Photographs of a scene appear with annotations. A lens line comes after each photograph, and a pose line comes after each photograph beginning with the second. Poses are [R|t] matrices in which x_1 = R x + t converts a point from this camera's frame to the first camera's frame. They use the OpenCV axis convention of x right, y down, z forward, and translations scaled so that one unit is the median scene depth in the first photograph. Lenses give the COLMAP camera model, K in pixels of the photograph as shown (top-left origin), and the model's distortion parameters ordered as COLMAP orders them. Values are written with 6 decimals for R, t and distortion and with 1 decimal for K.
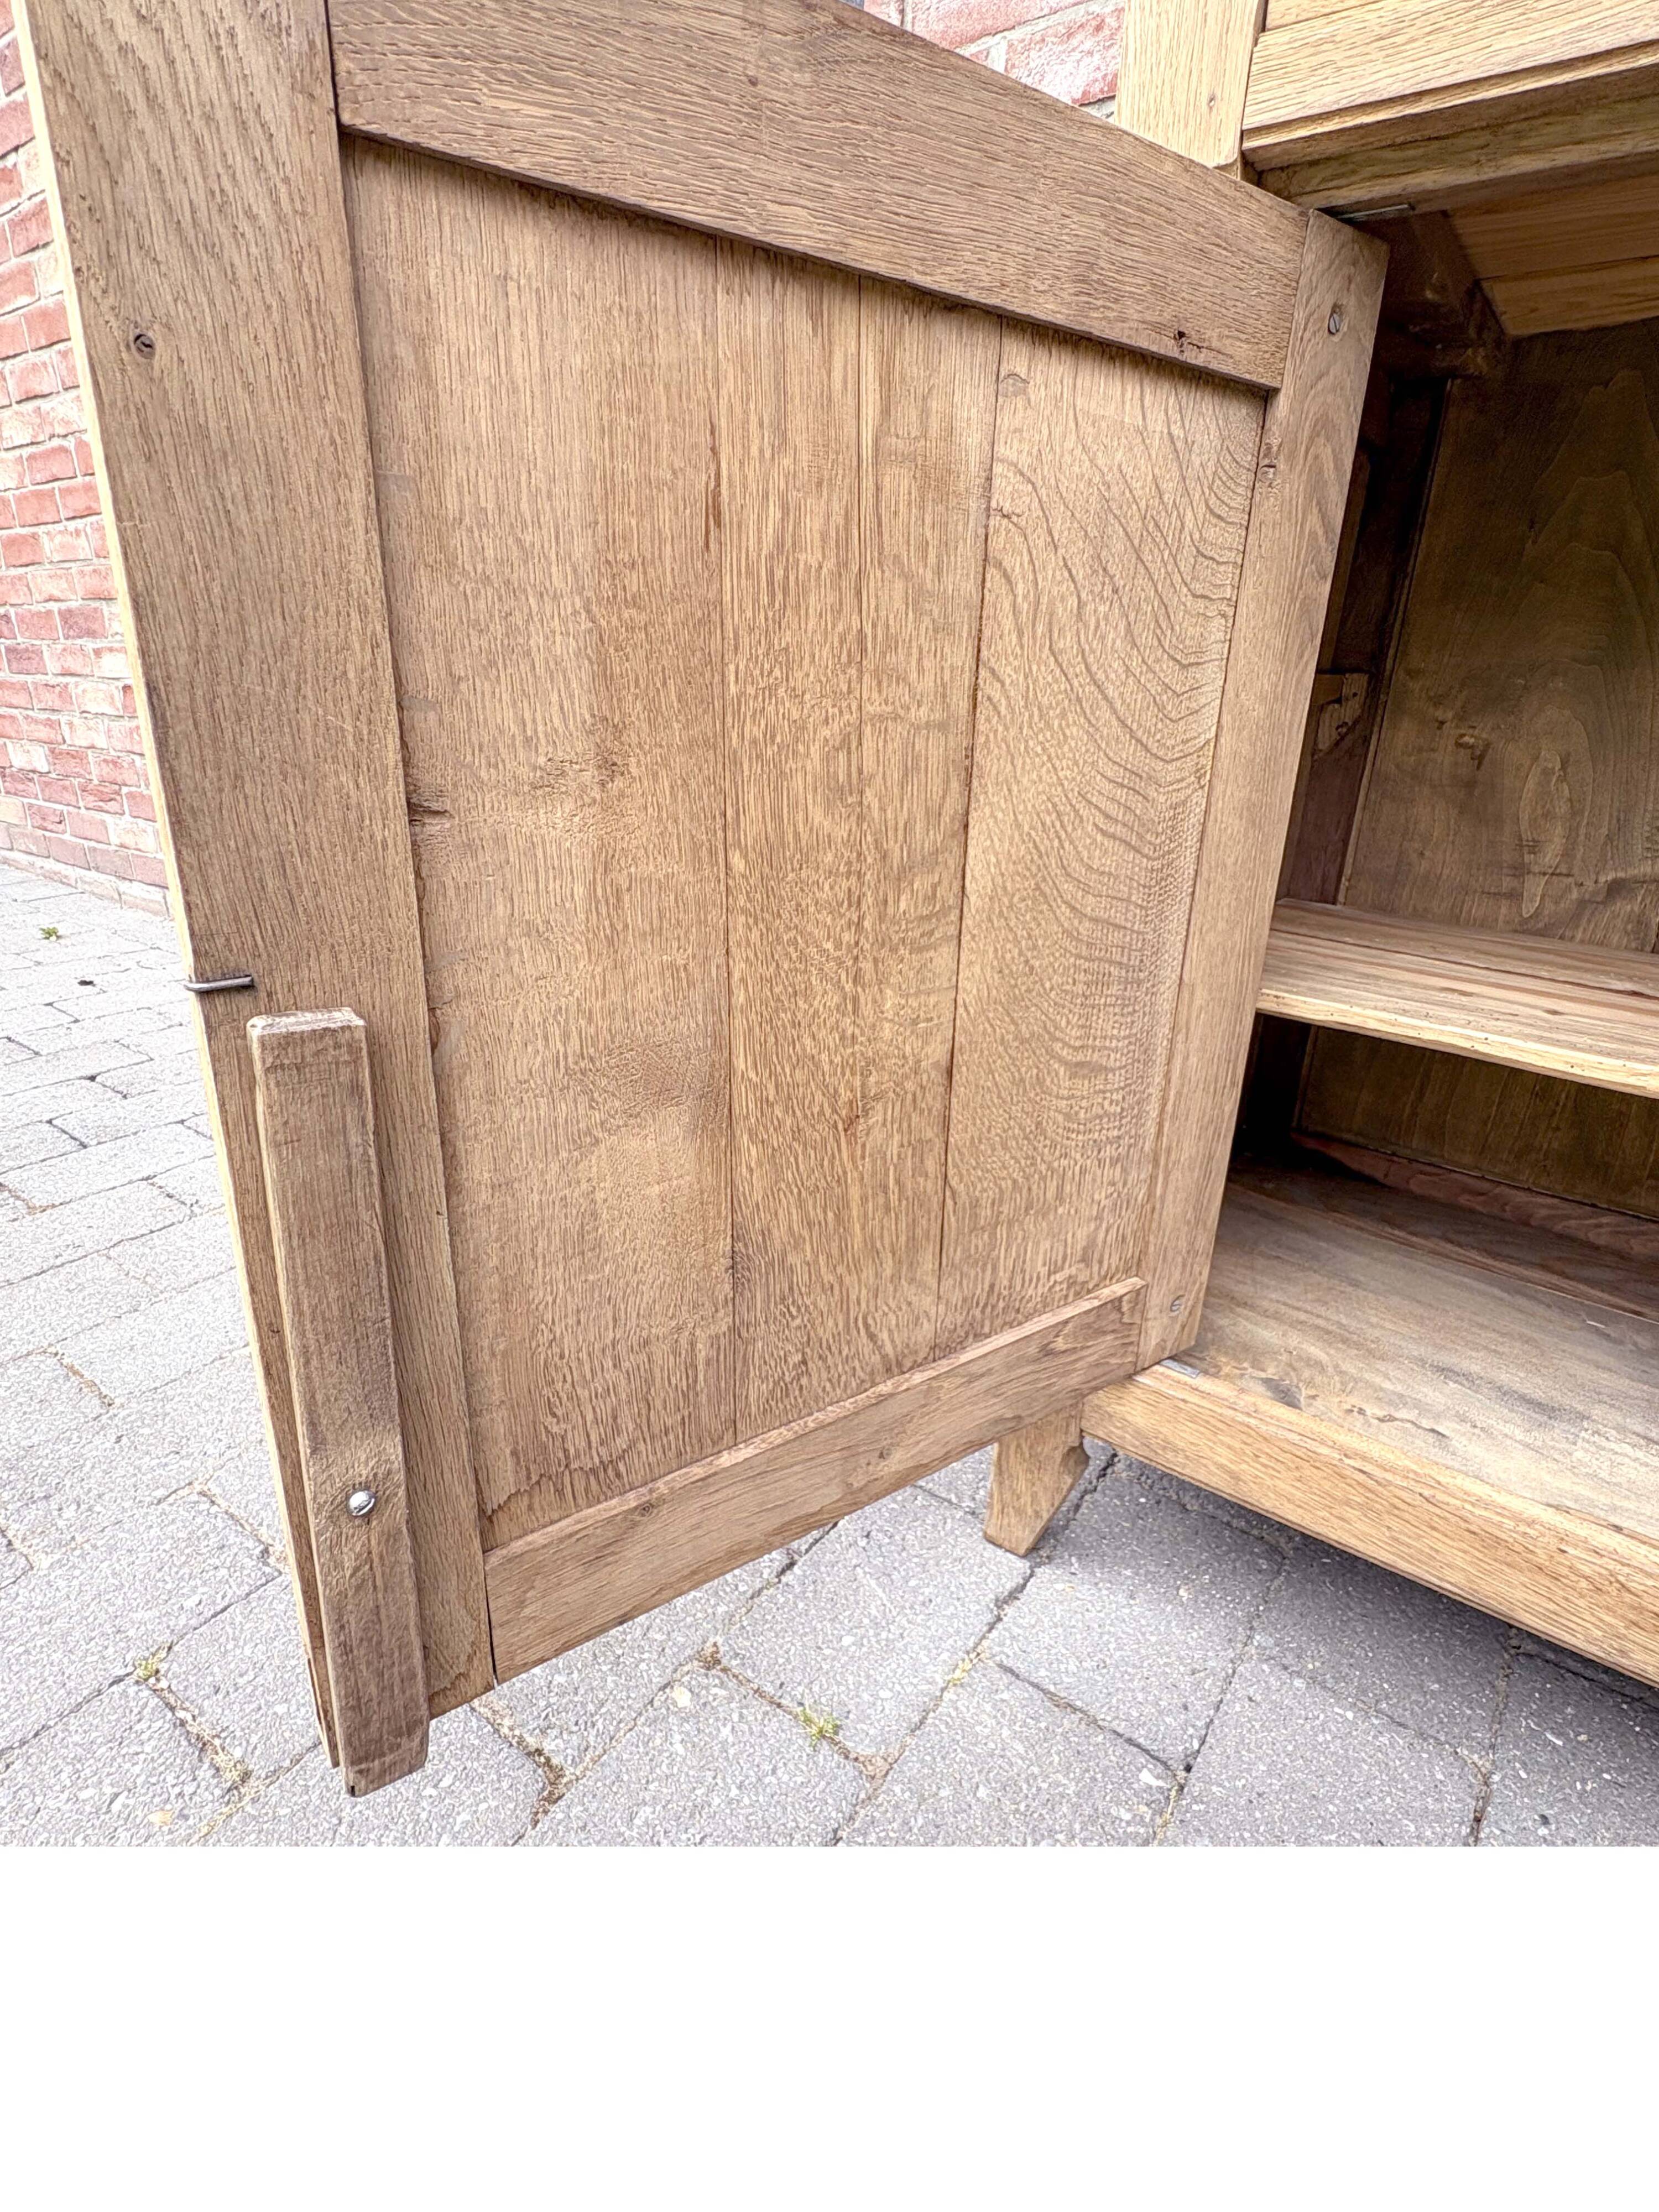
lens RADIAL K [[1102.5, 0, 833.1], [0, 1102.5, 1093.4], [0, 0, 1]] dist [-0.000913, 0.000430]
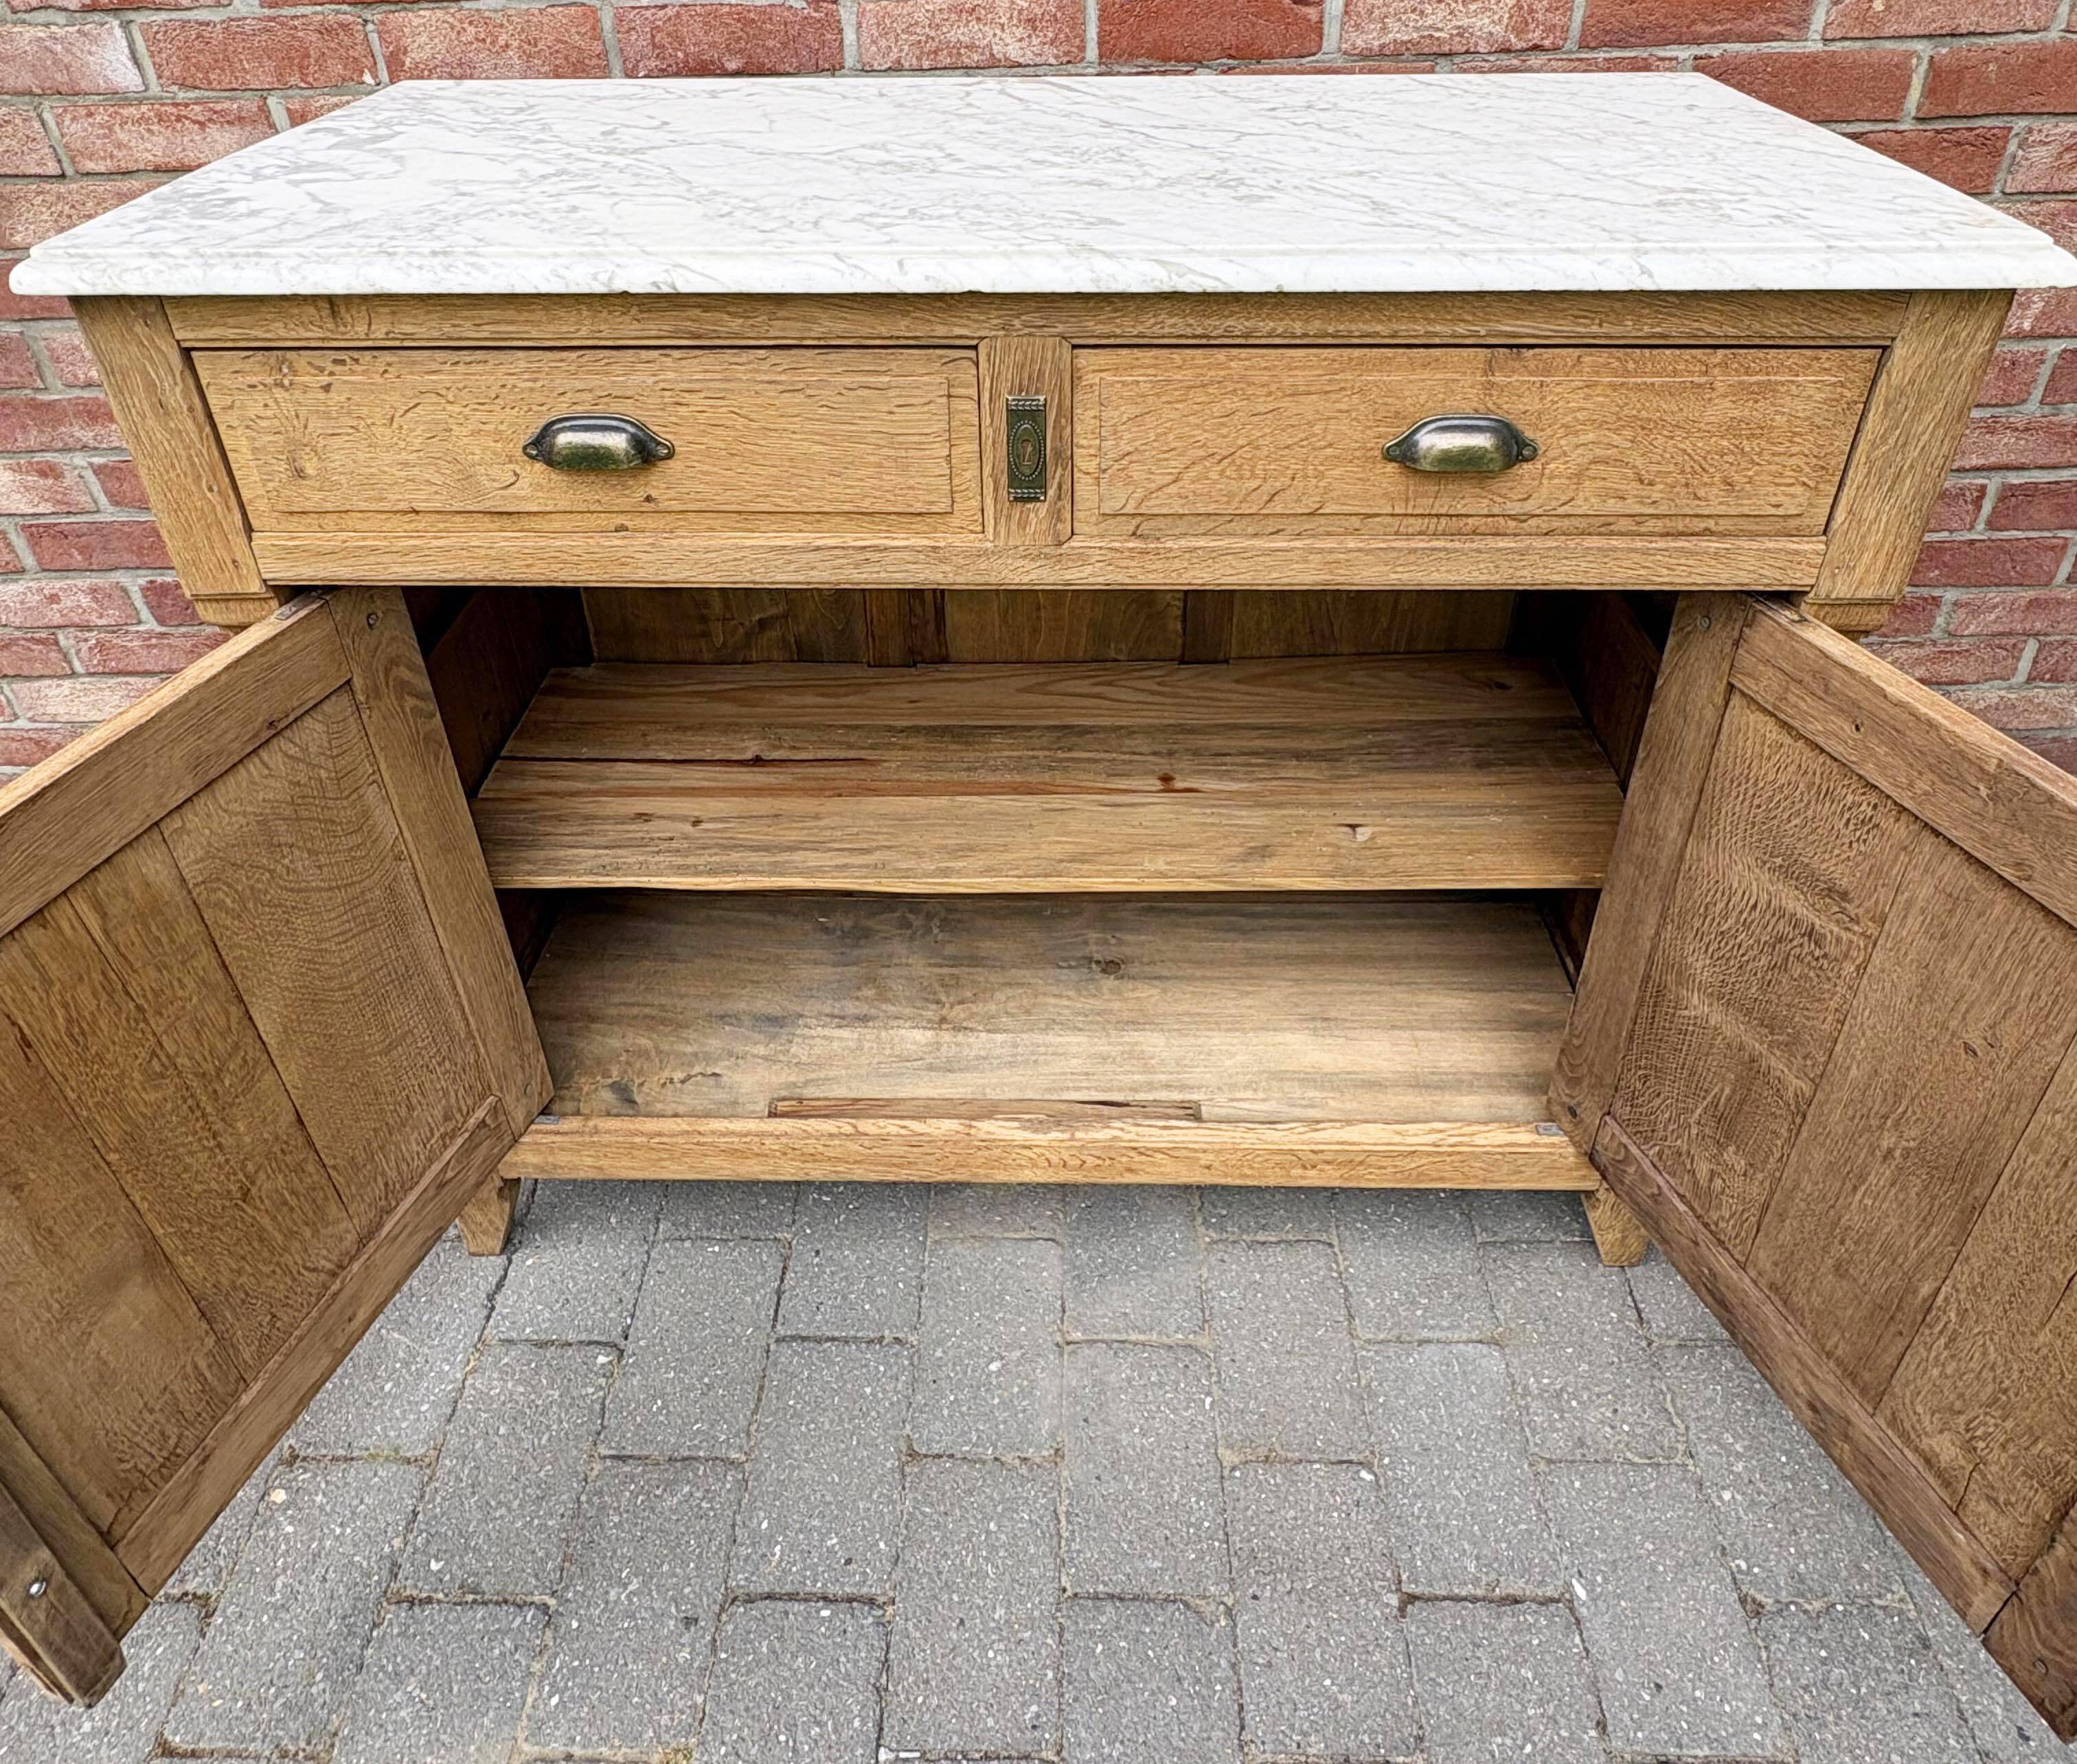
lens RADIAL K [[1375.2, 0, 1040.7], [0, 1375.2, 637.5], [0, 0, 1]] dist [0.004747, -0.001588]
pose [[0.820136, -0.346978, 0.454953, 0.256135], [0.246360, 0.931804, 0.266549, -0.751096], [-0.516414, -0.106524, 0.849688, -0.945947]]
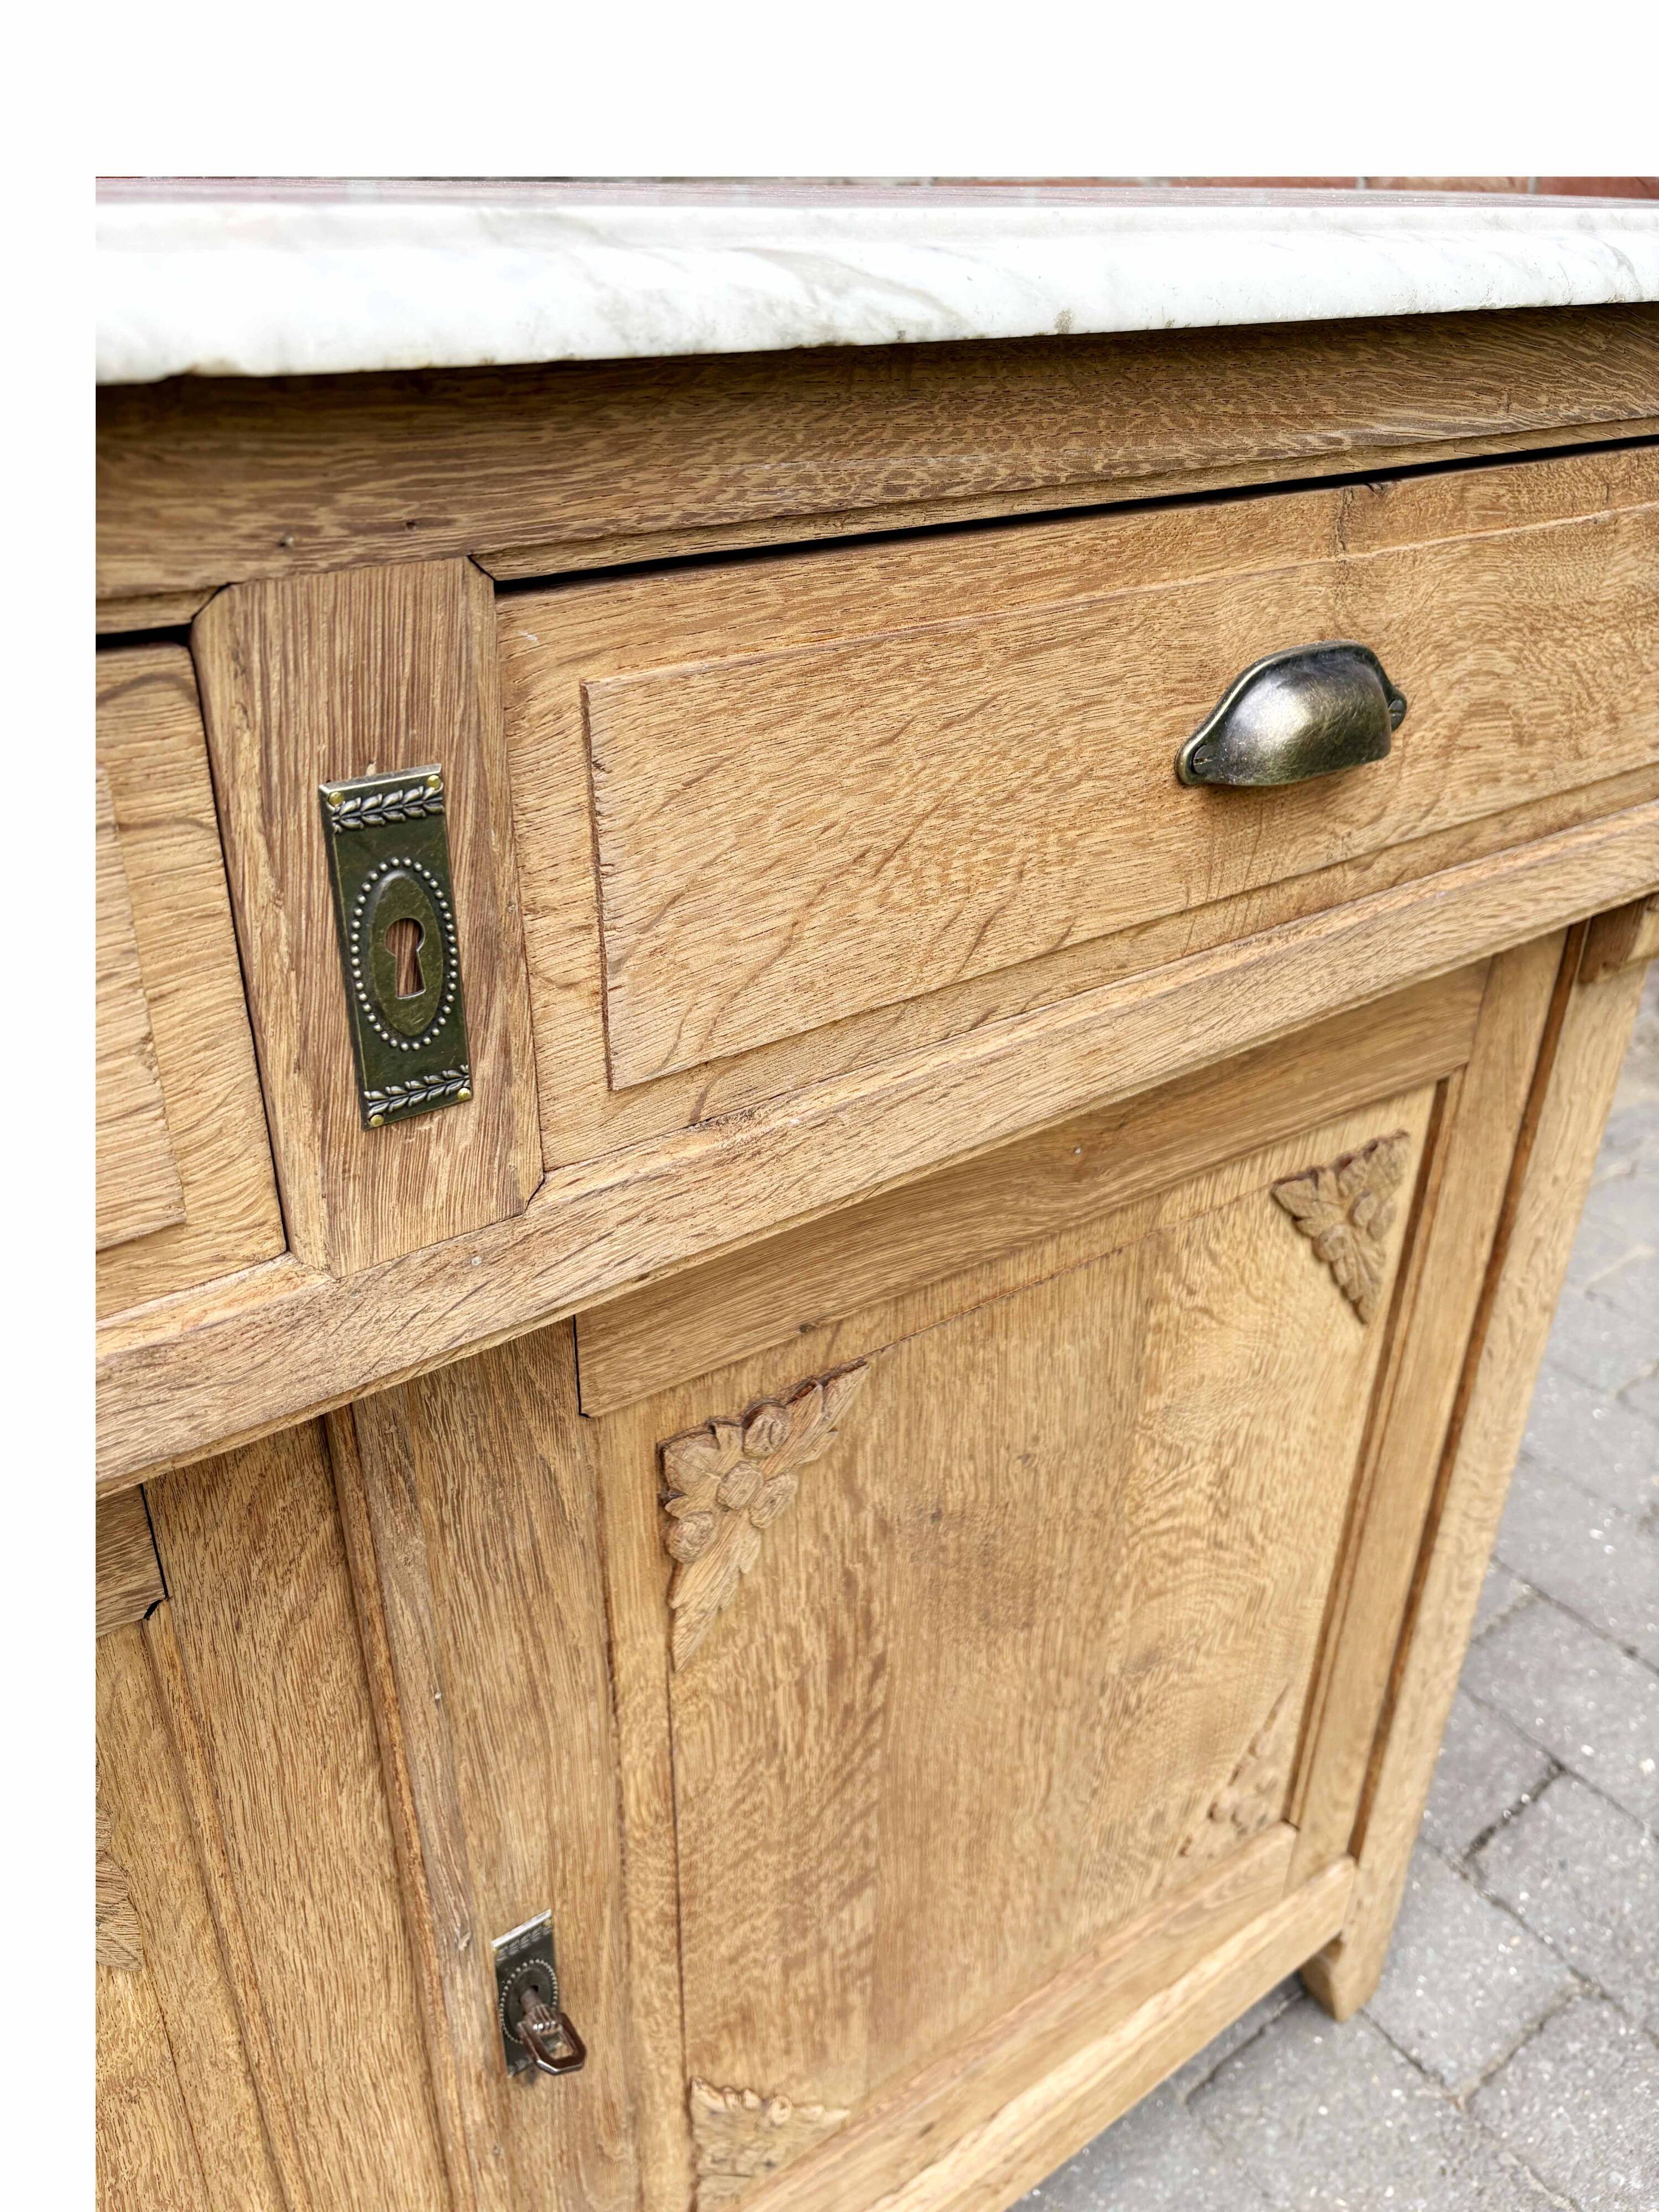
lens RADIAL K [[1687.4, 0, 817.7], [0, 1687.4, 1098.0], [0, 0, 1]] dist [0.022400, -0.024953]
pose [[0.298636, -0.490040, 0.818949, 0.514578], [0.341915, 0.856083, 0.387578, -0.685871], [-0.891017, 0.164266, 0.423209, -0.097504]]
